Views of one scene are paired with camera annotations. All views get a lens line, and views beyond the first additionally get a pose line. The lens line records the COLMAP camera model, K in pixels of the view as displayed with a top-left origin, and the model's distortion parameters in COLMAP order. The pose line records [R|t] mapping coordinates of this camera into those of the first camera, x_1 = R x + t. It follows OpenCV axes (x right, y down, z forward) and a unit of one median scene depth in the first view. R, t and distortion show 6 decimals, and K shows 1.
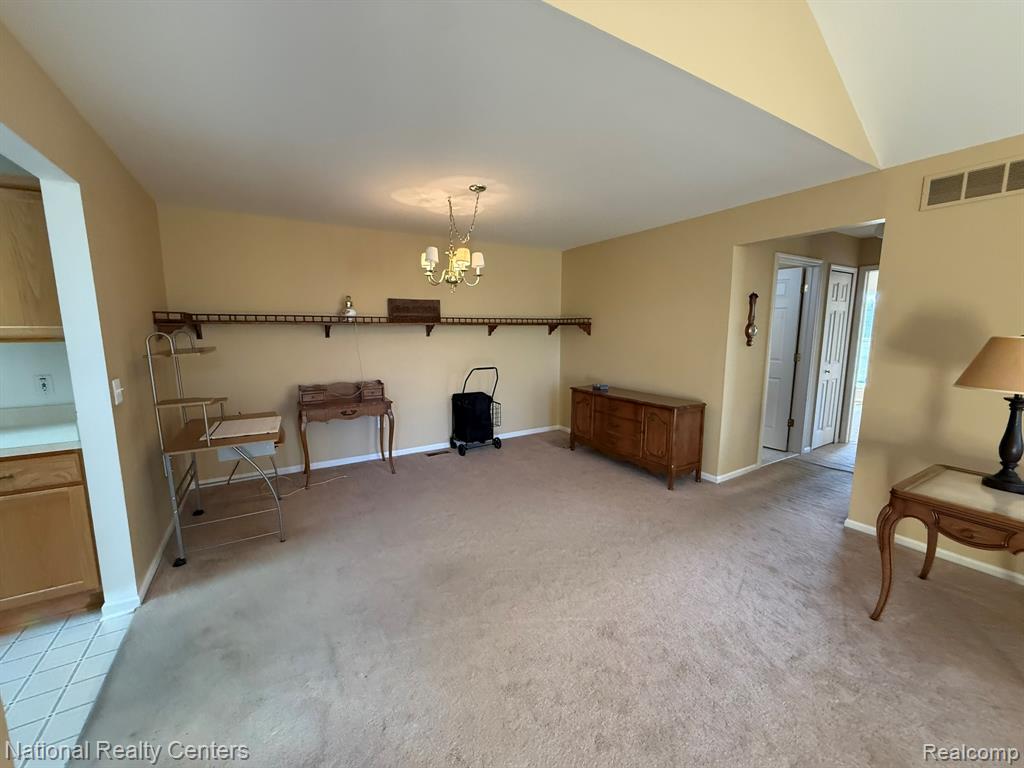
lens RADIAL K [[407.9, 0, 508.6], [0, 407.9, 386.9], [0, 0, 1]] dist [-0.000482, 0.000791]
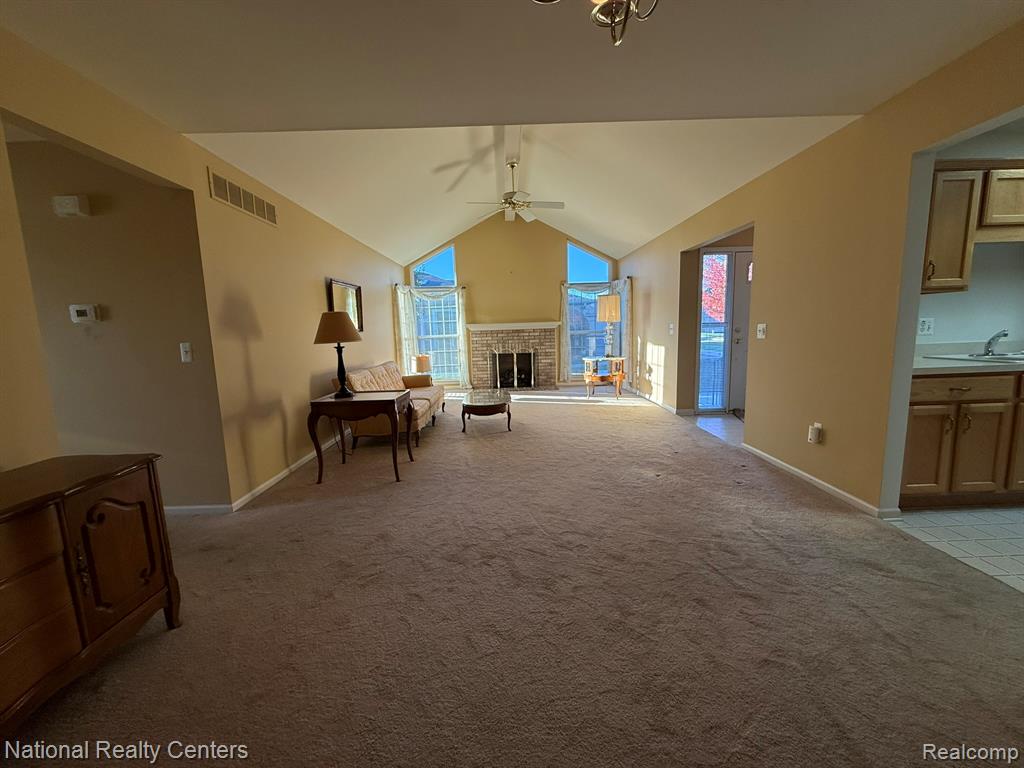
lens RADIAL K [[407.9, 0, 510.9], [0, 407.9, 384.9], [0, 0, 1]] dist [-0.000482, 0.000791]
pose [[-0.860631, -0.035937, 0.507960, -0.301560], [0.107954, 0.961959, 0.250961, -0.160721], [-0.497655, 0.270821, -0.824012, 1.936343]]
